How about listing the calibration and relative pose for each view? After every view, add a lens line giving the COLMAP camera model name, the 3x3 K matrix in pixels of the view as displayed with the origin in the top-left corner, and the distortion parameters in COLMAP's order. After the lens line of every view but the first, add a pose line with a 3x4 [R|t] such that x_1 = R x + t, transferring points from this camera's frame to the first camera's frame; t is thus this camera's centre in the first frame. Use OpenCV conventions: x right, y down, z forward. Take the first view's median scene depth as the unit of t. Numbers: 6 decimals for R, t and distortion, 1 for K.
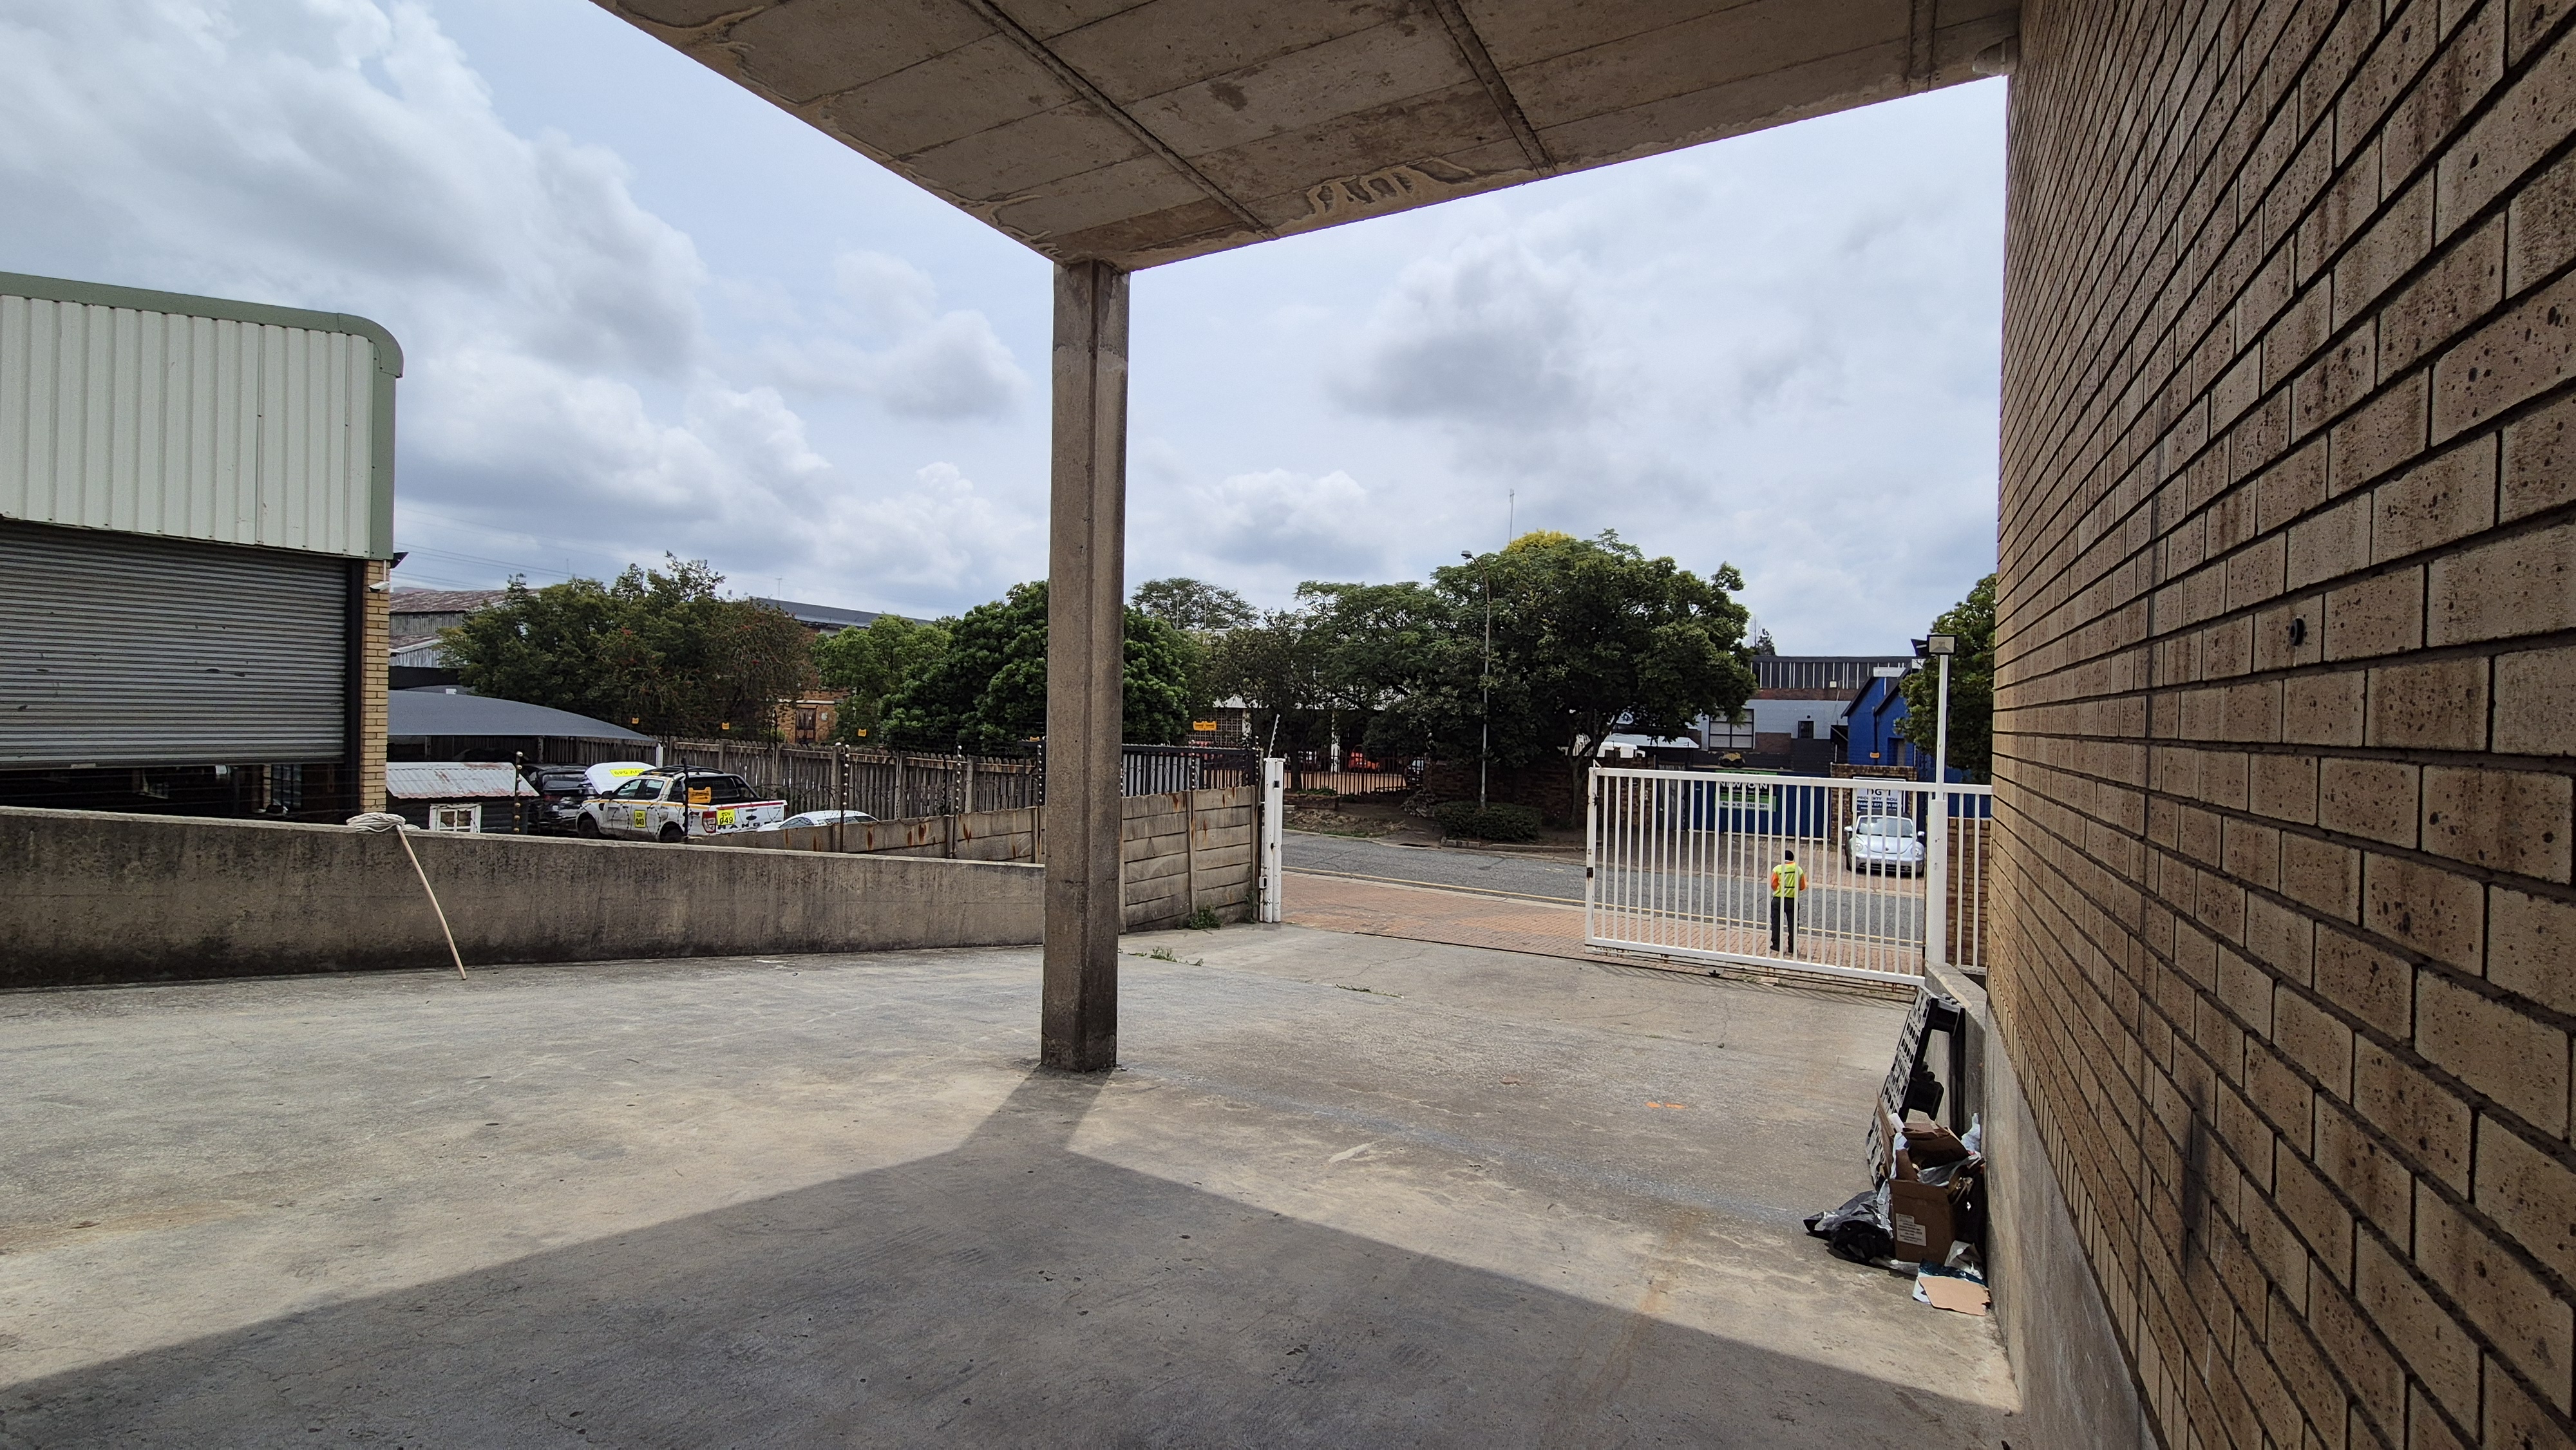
lens RADIAL K [[1063.9, 0, 1299.1], [0, 1063.9, 721.6], [0, 0, 1]] dist [-0.000087, 0.002148]
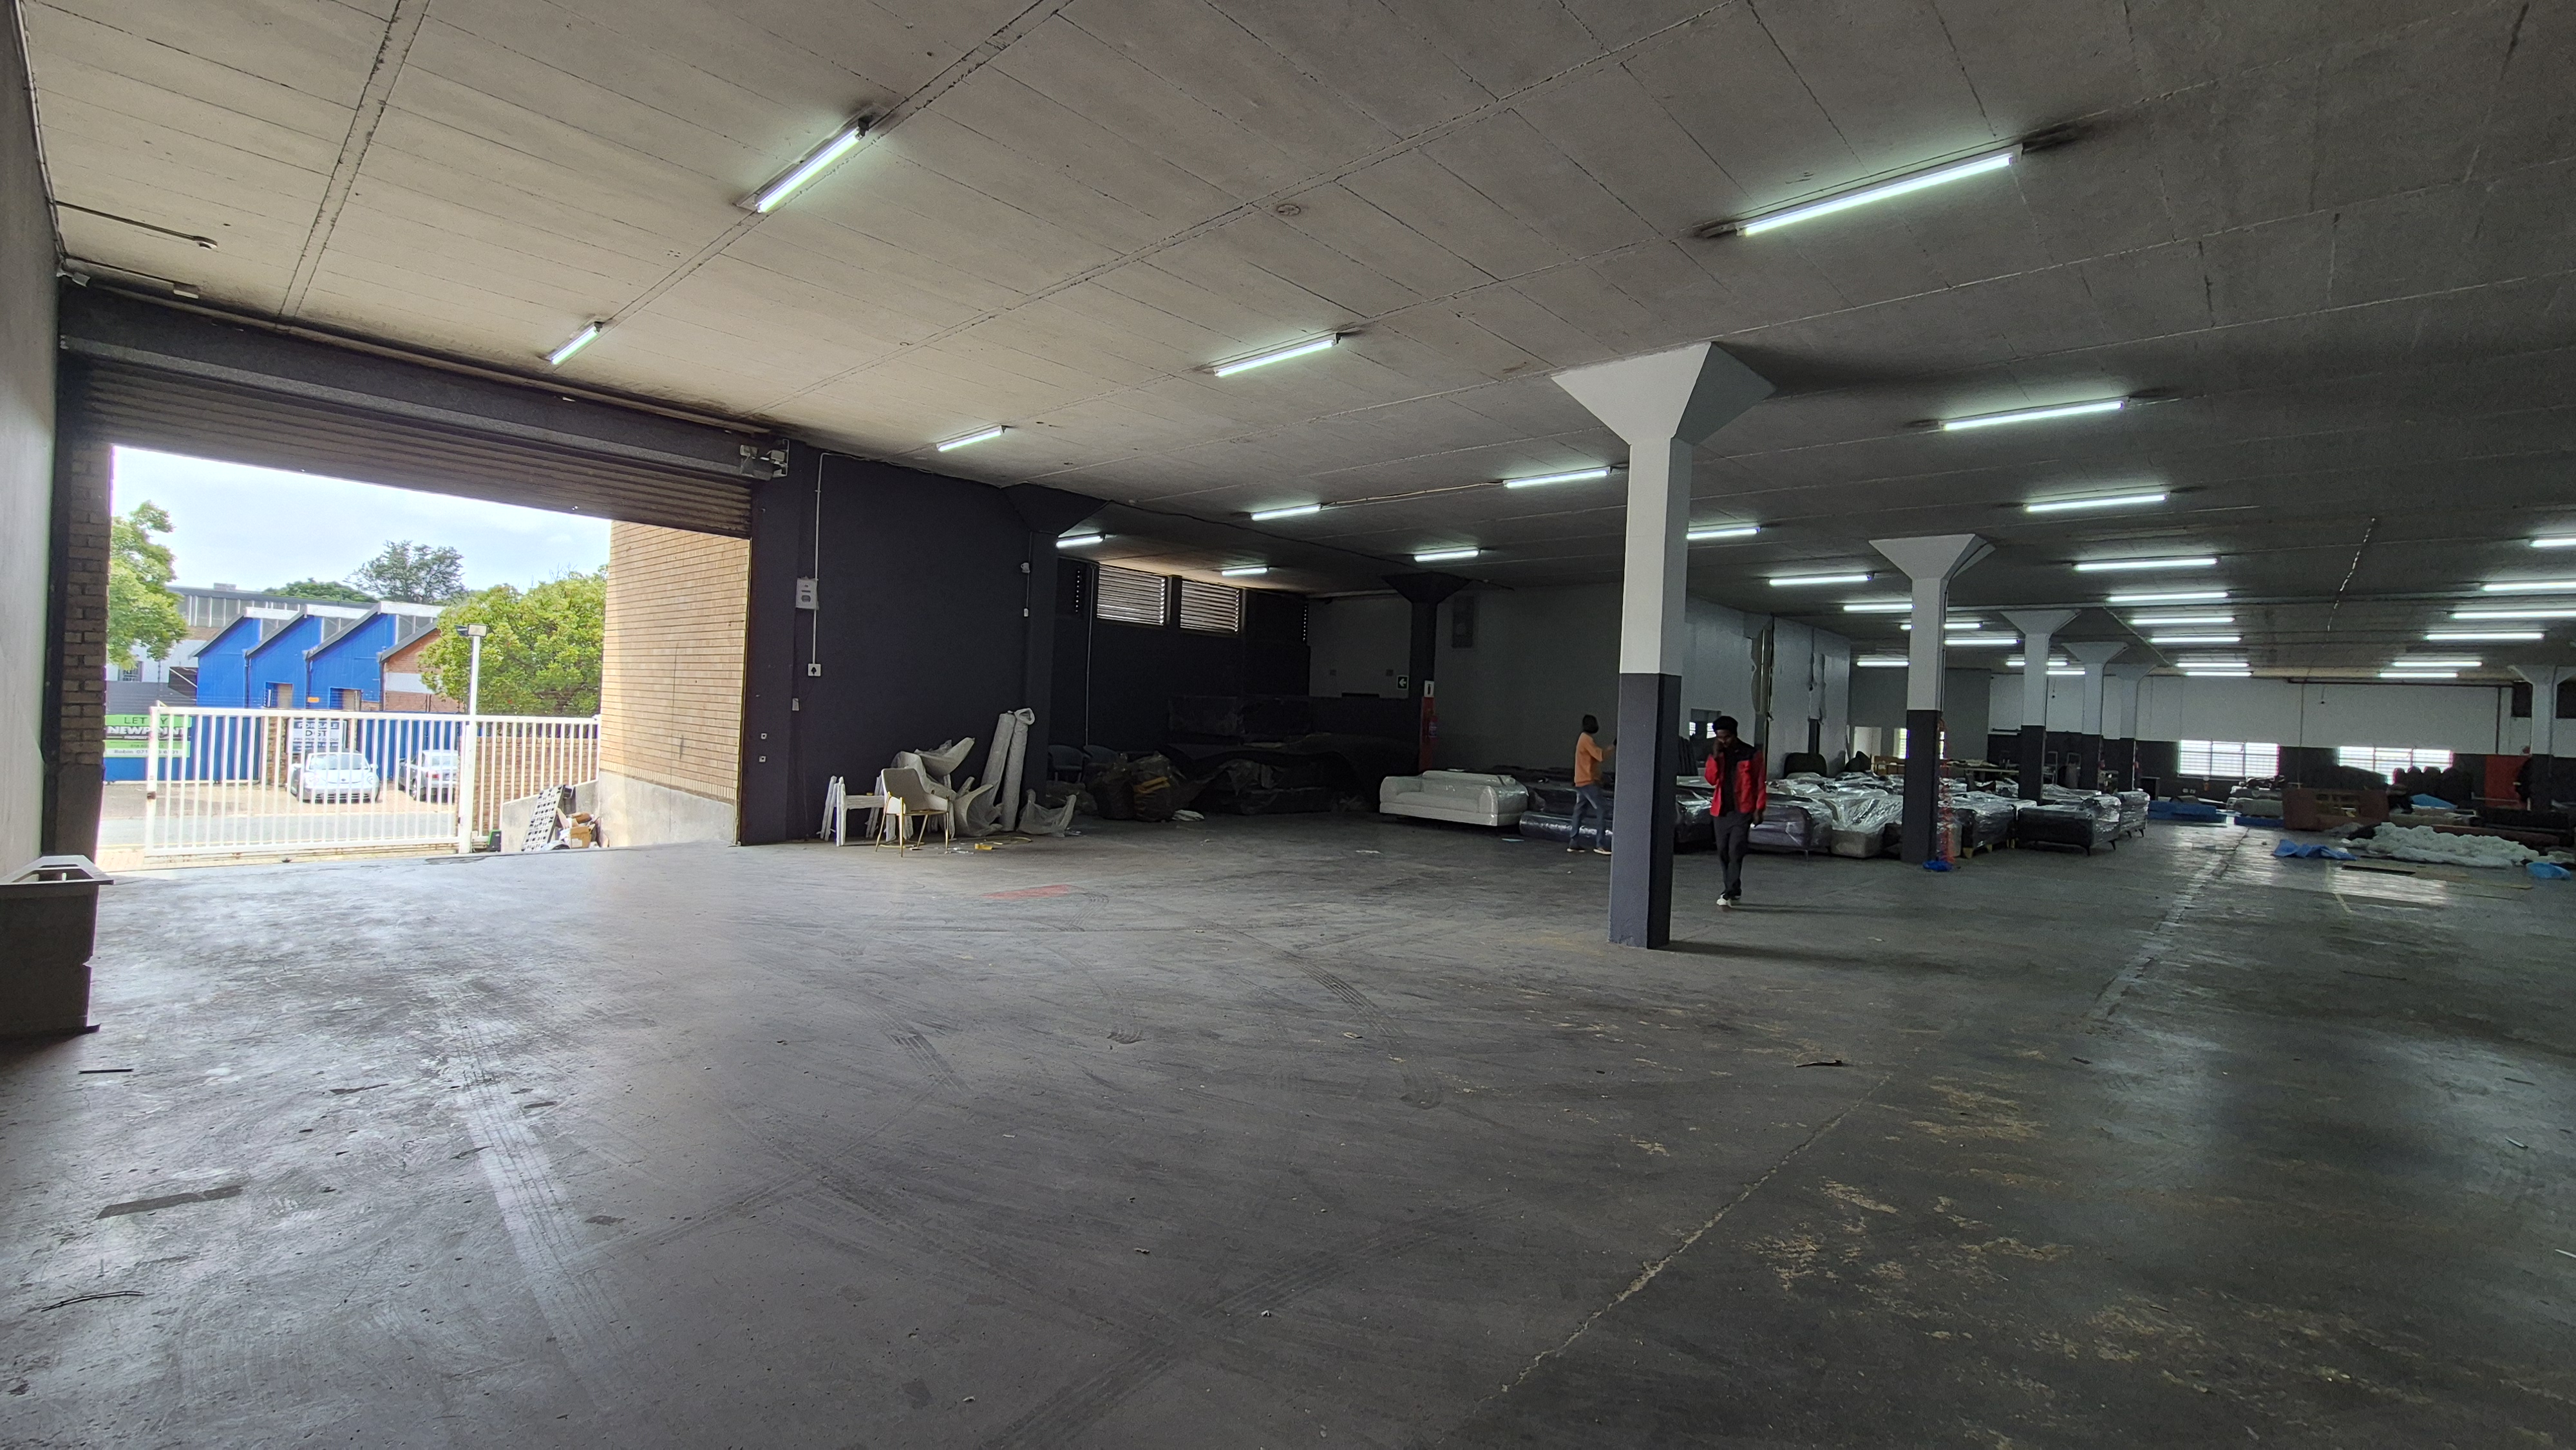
lens RADIAL K [[1063.9, 0, 1310.8], [0, 1063.9, 718.7], [0, 0, 1]] dist [-0.000087, 0.002148]
pose [[0.246427, -0.012523, 0.969080, -0.305060], [-0.032003, 0.999266, 0.021051, -0.005610], [-0.968633, -0.036201, 0.245846, -0.296242]]
